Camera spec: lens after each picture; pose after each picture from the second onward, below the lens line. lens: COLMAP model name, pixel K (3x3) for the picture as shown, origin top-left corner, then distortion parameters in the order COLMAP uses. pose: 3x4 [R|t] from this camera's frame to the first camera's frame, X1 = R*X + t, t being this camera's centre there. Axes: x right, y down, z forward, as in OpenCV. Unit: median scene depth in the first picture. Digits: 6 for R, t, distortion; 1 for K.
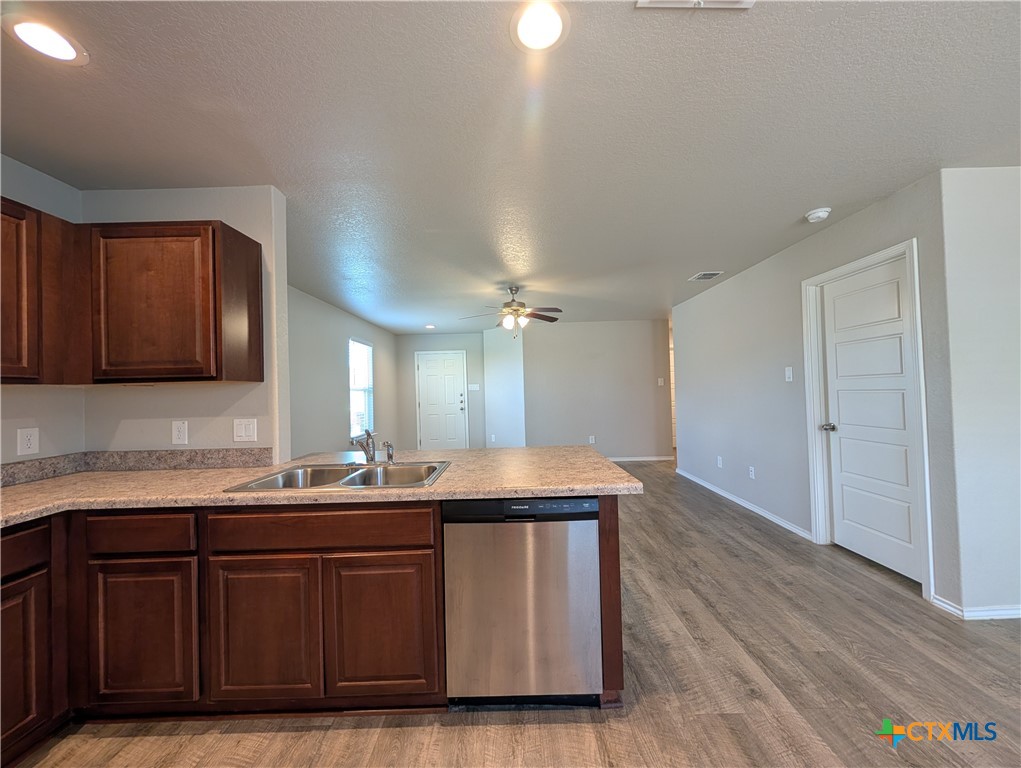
lens RADIAL K [[387.3, 0, 512.7], [0, 387.3, 384.7], [0, 0, 1]] dist [0.000986, 0.000167]
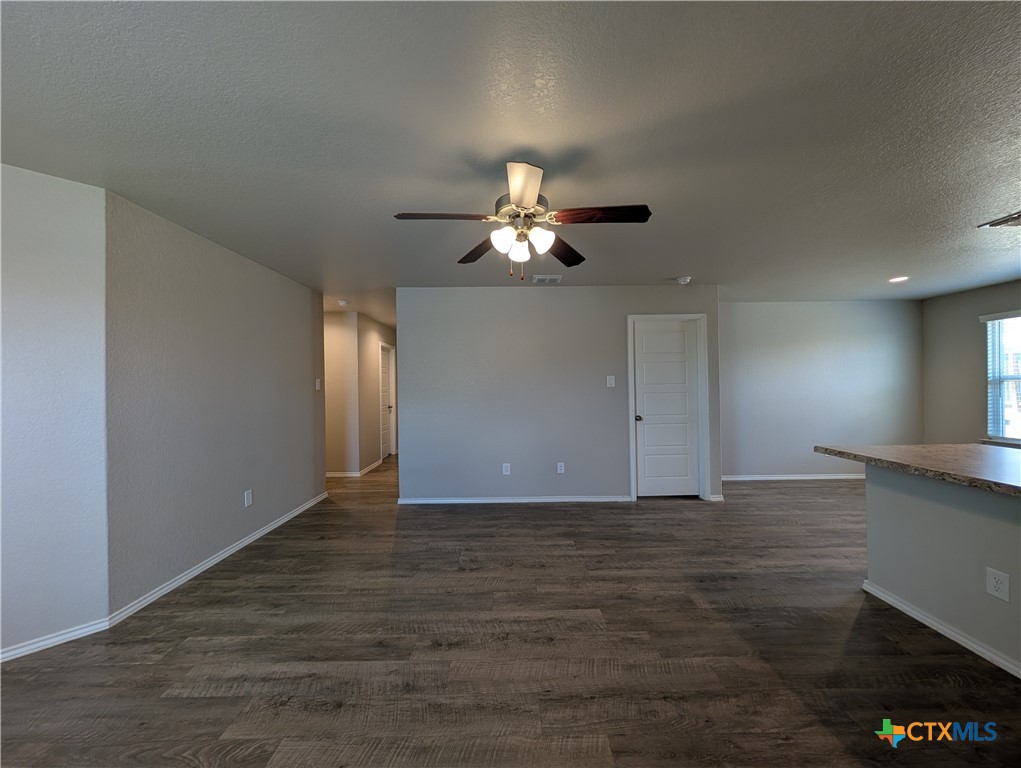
lens RADIAL K [[387.3, 0, 512.7], [0, 387.3, 384.7], [0, 0, 1]] dist [0.000986, 0.000167]
pose [[-0.010618, 0.029565, 0.999506, -0.783507], [-0.001709, 0.999561, -0.029585, 0.031489], [-0.999942, -0.002022, -0.010563, 1.782132]]
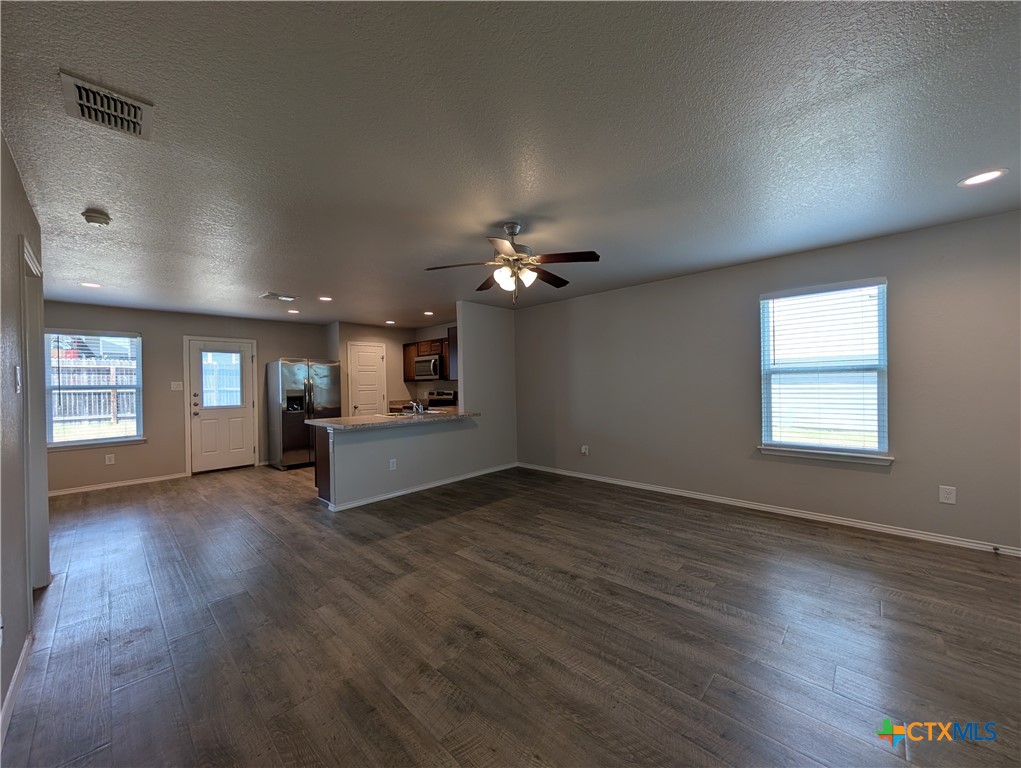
lens RADIAL K [[387.3, 0, 512.7], [0, 387.3, 384.7], [0, 0, 1]] dist [0.000986, 0.000167]
pose [[-0.683414, 0.041966, -0.728823, 0.838159], [0.046809, 0.998811, 0.013619, 0.008193], [0.728528, -0.024807, -0.684566, 2.514915]]
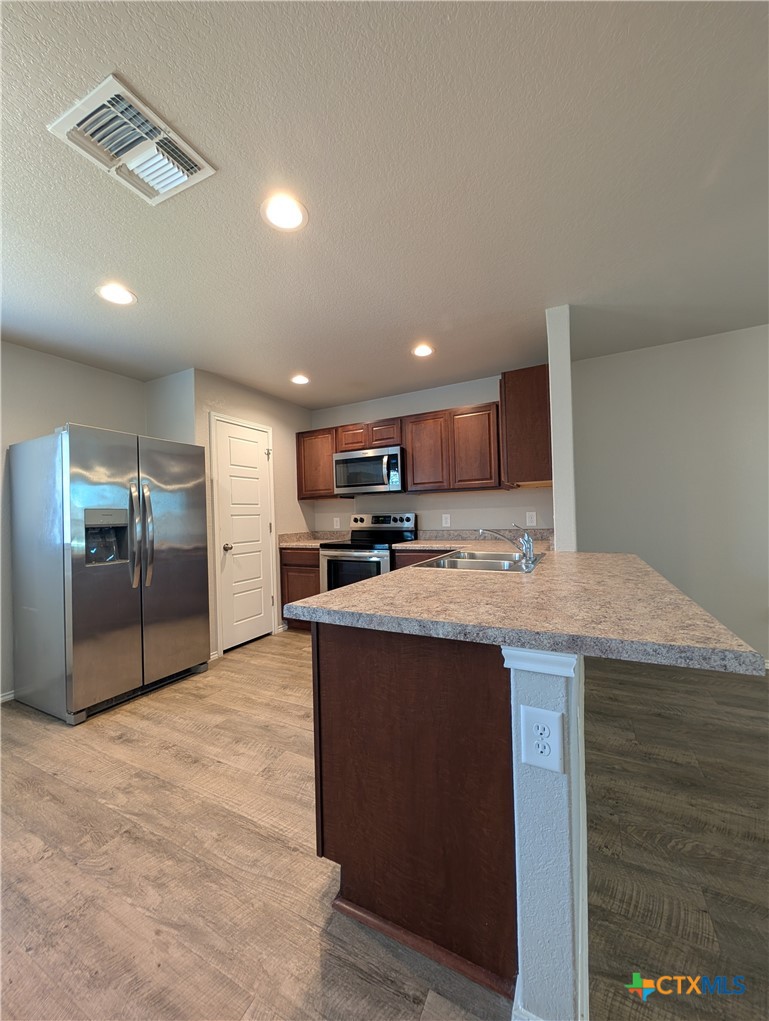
lens RADIAL K [[387.3, 0, 384.8], [0, 387.3, 513.6], [0, 0, 1]] dist [0.000986, 0.000167]
pose [[-0.453503, 0.035295, -0.890556, 0.542430], [0.052162, 0.998554, 0.013012, 0.044127], [0.889727, -0.040552, -0.454688, 0.902493]]
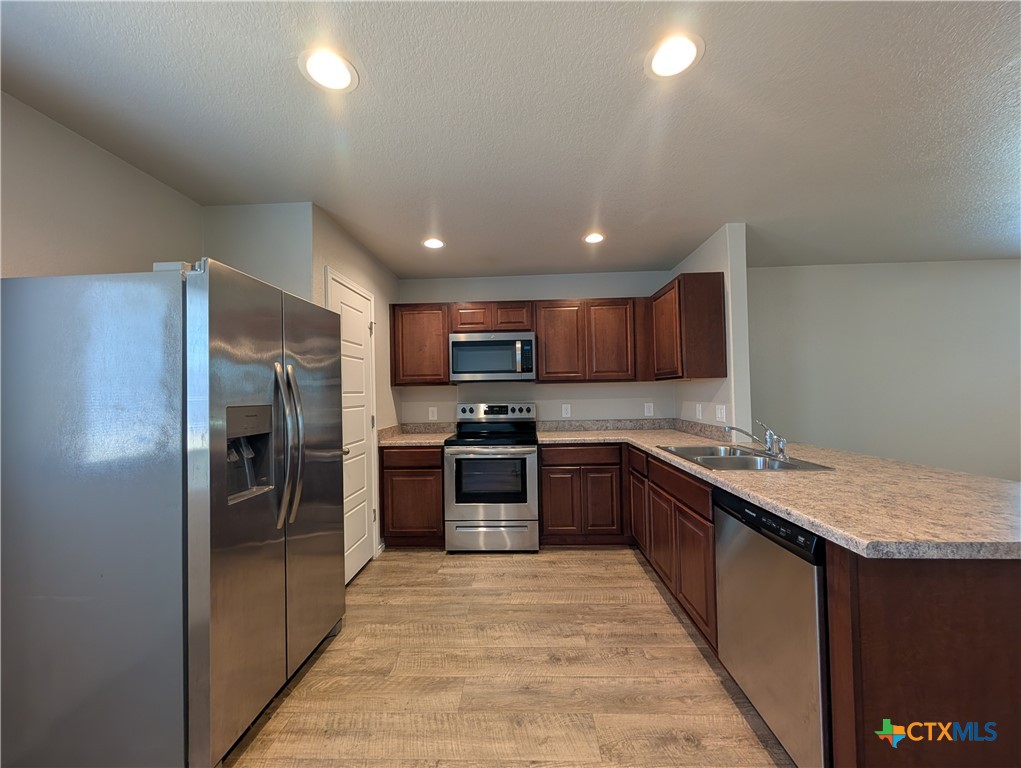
lens RADIAL K [[387.3, 0, 512.7], [0, 387.3, 384.7], [0, 0, 1]] dist [0.000986, 0.000167]
pose [[-0.031830, 0.007316, -0.999467, 0.573809], [0.033273, 0.999427, 0.006256, -0.012885], [0.998939, -0.033056, -0.032055, 0.268233]]
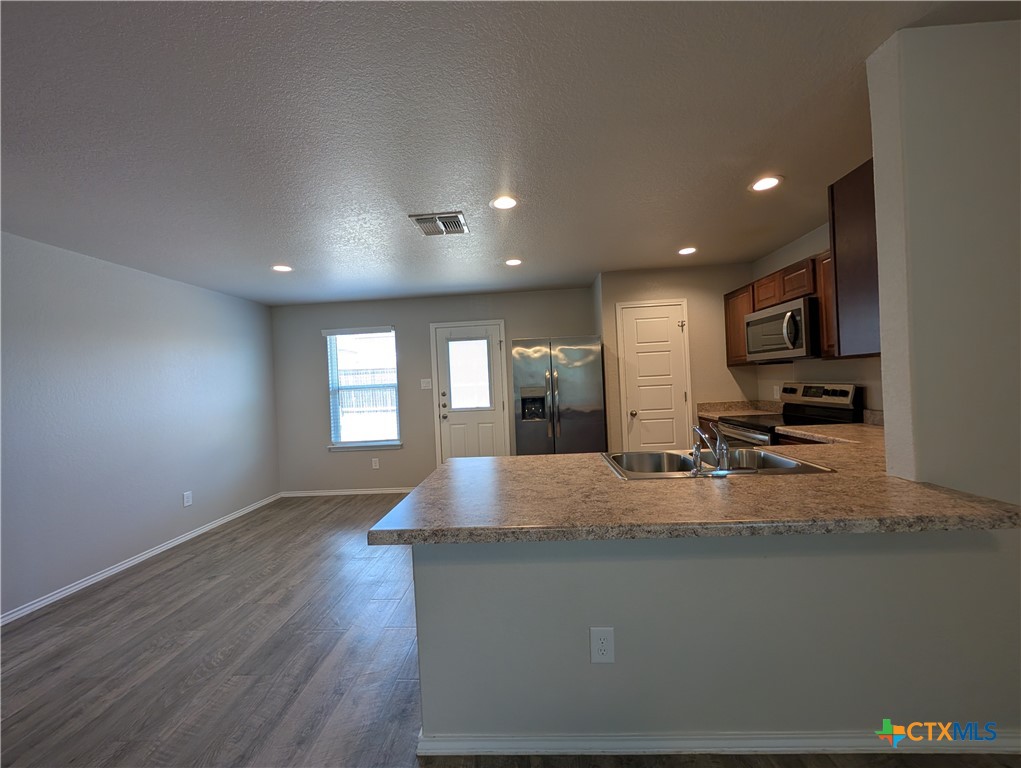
lens RADIAL K [[387.3, 0, 512.7], [0, 387.3, 384.7], [0, 0, 1]] dist [0.000986, 0.000167]
pose [[-0.995984, 0.074745, 0.049287, 0.002158], [0.074417, 0.997191, -0.008461, 0.007451], [-0.049781, -0.004759, -0.998749, 1.432097]]
